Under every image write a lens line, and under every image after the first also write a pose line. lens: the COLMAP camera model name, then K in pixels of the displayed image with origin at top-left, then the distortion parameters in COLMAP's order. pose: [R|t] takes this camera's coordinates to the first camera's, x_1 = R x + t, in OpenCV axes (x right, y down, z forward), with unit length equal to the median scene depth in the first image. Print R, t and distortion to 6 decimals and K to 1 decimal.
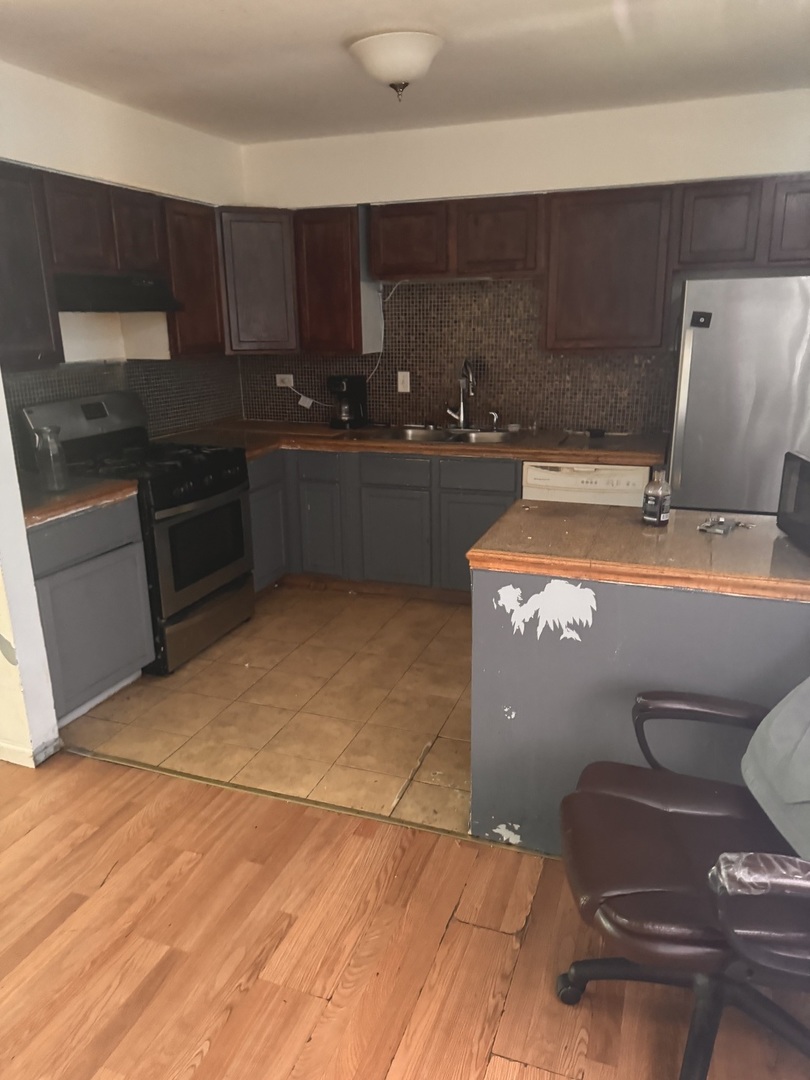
lens RADIAL K [[764.2, 0, 402.9], [0, 764.2, 540.9], [0, 0, 1]] dist [0.053151, -0.053254]
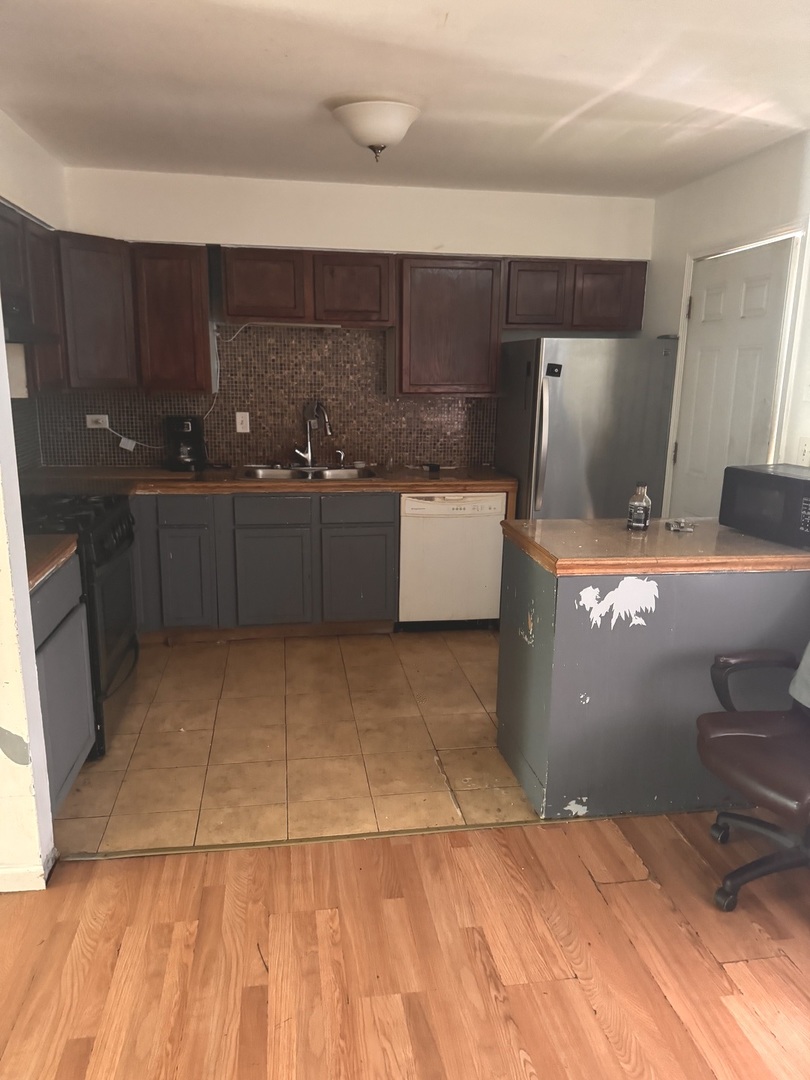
lens RADIAL K [[764.2, 0, 400.7], [0, 764.2, 540.1], [0, 0, 1]] dist [0.053151, -0.053254]
pose [[0.870754, -0.077345, 0.485597, -0.533389], [0.106656, 0.993749, -0.032968, -0.003893], [-0.480012, 0.080499, 0.873561, 0.082620]]
